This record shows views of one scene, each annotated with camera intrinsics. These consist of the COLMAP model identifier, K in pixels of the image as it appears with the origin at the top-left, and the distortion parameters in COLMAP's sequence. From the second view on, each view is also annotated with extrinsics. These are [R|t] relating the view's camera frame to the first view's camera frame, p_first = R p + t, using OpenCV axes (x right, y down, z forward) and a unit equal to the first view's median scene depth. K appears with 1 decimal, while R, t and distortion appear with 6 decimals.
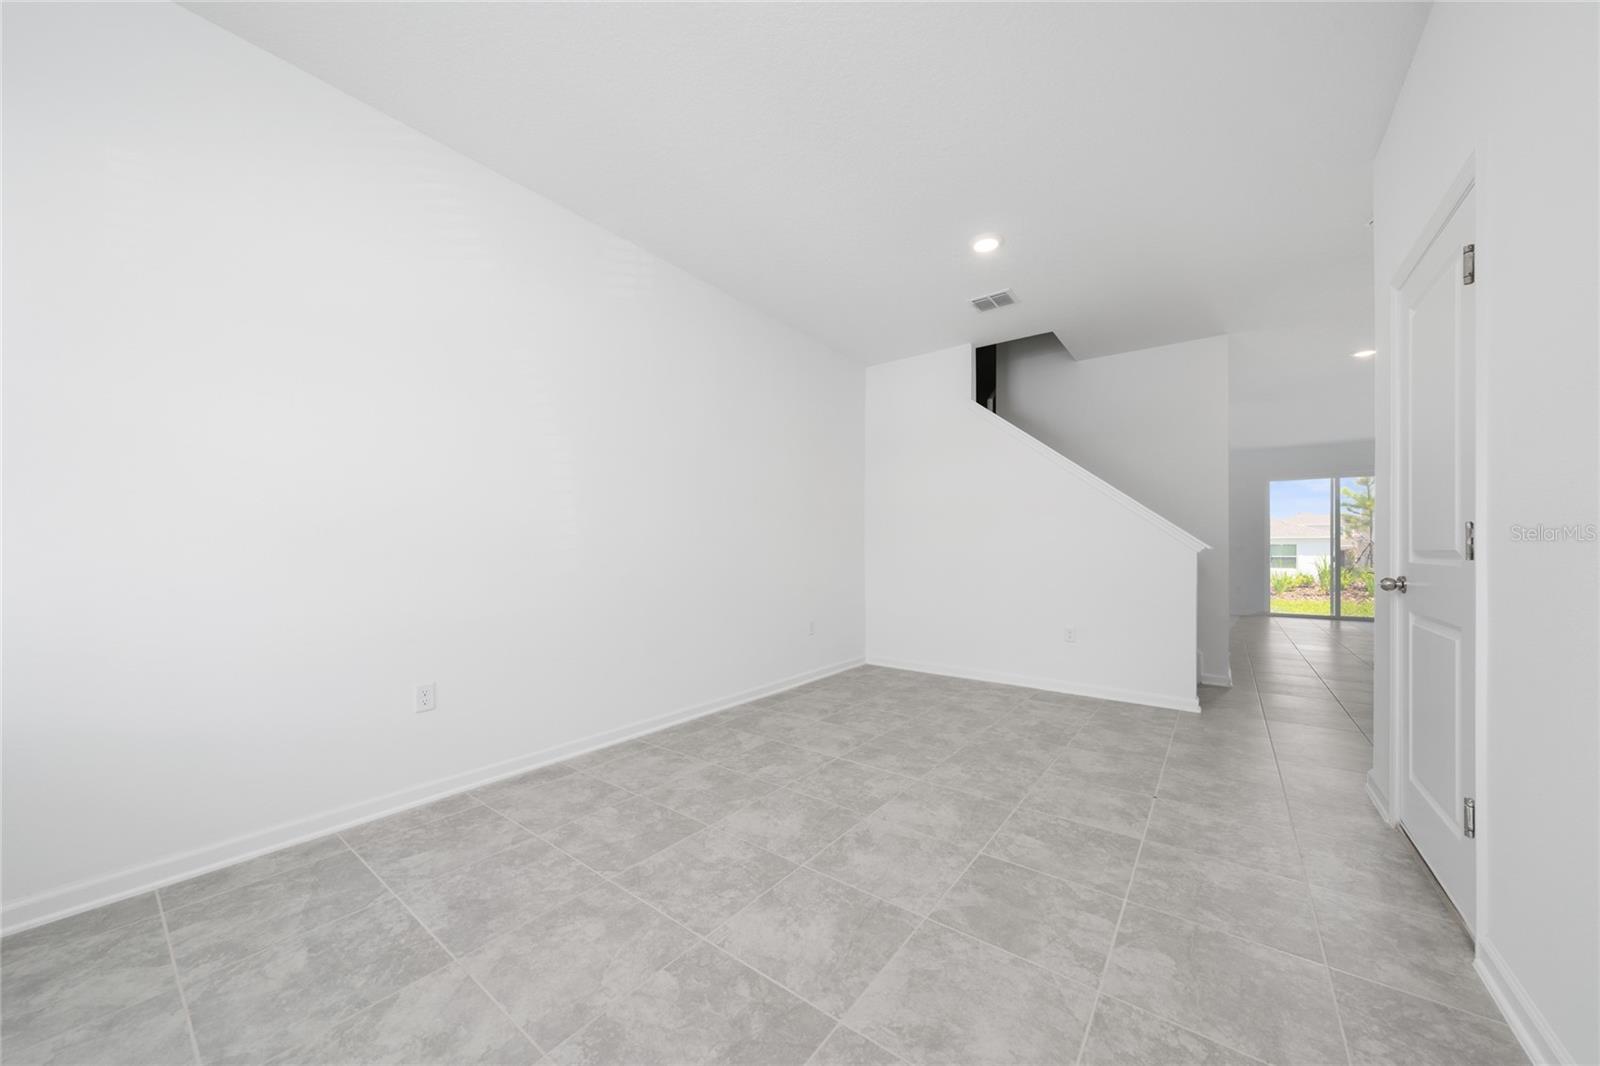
lens RADIAL K [[548.6, 0, 800.0], [0, 548.6, 533.0], [0, 0, 1]] dist [0.000042, 0.000049]
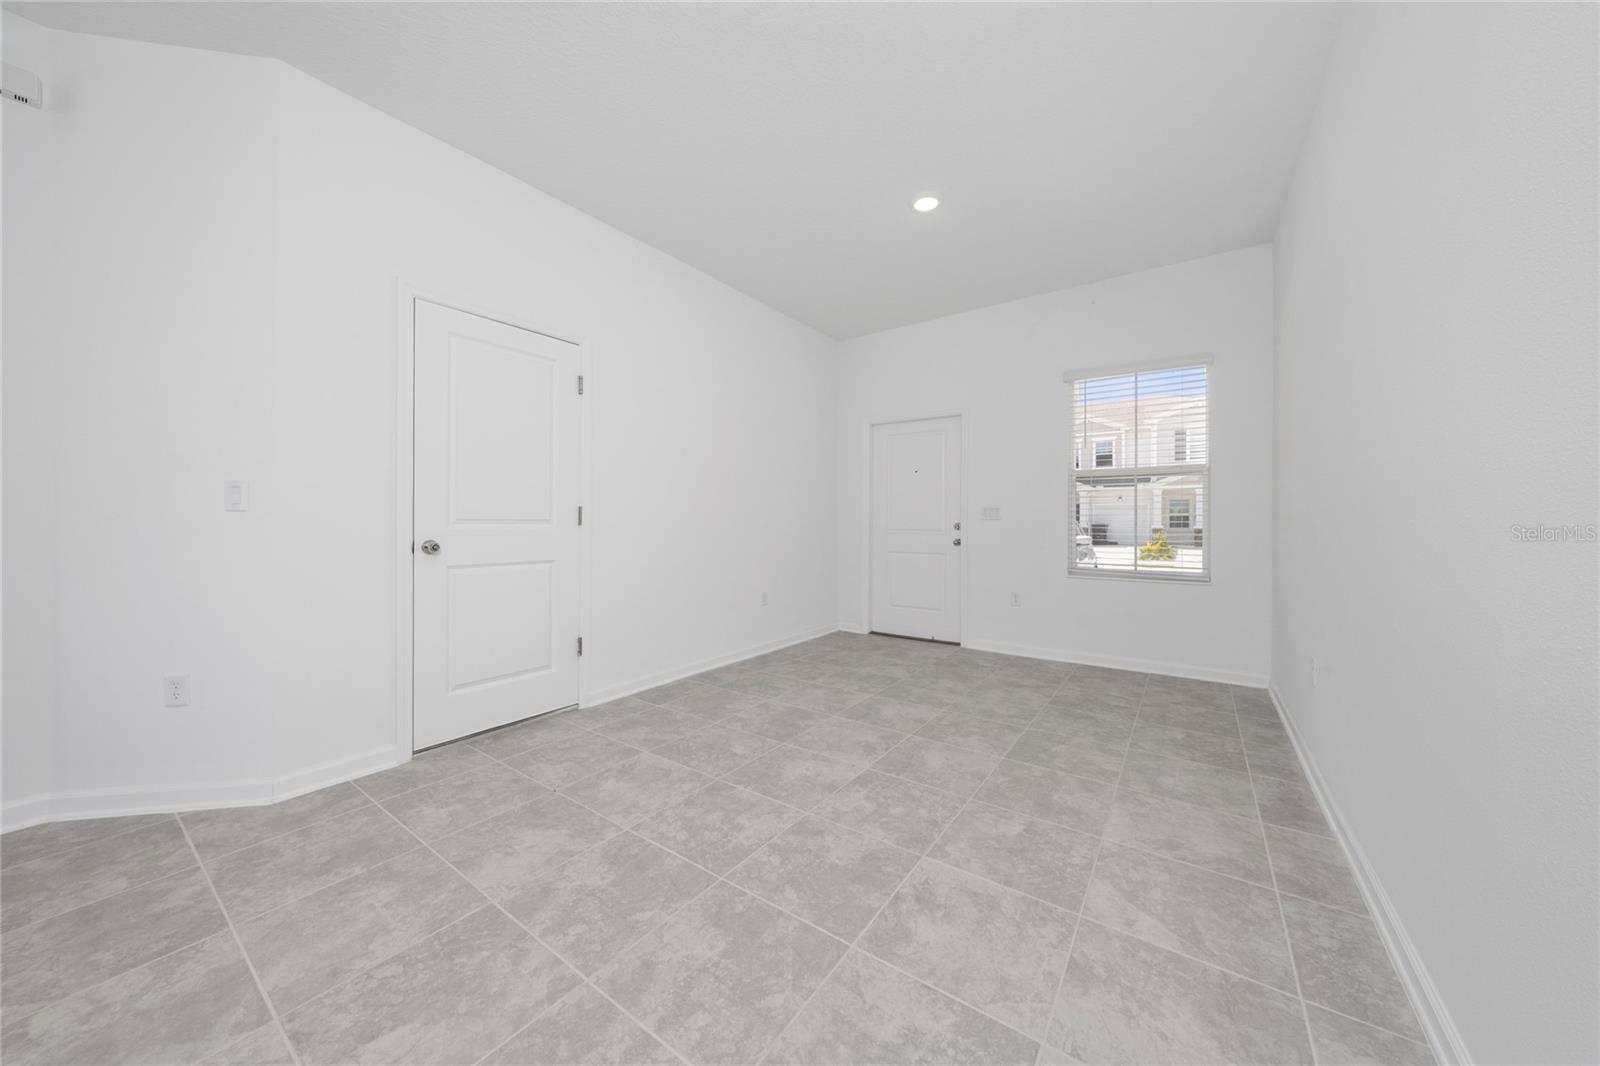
lens RADIAL K [[548.6, 0, 800.0], [0, 548.6, 533.0], [0, 0, 1]] dist [0.000042, 0.000049]
pose [[-0.999419, -0.003534, -0.033894, 0.290488], [-0.003131, 0.999924, -0.011952, 0.068298], [0.033934, -0.011839, -0.999354, 2.042138]]
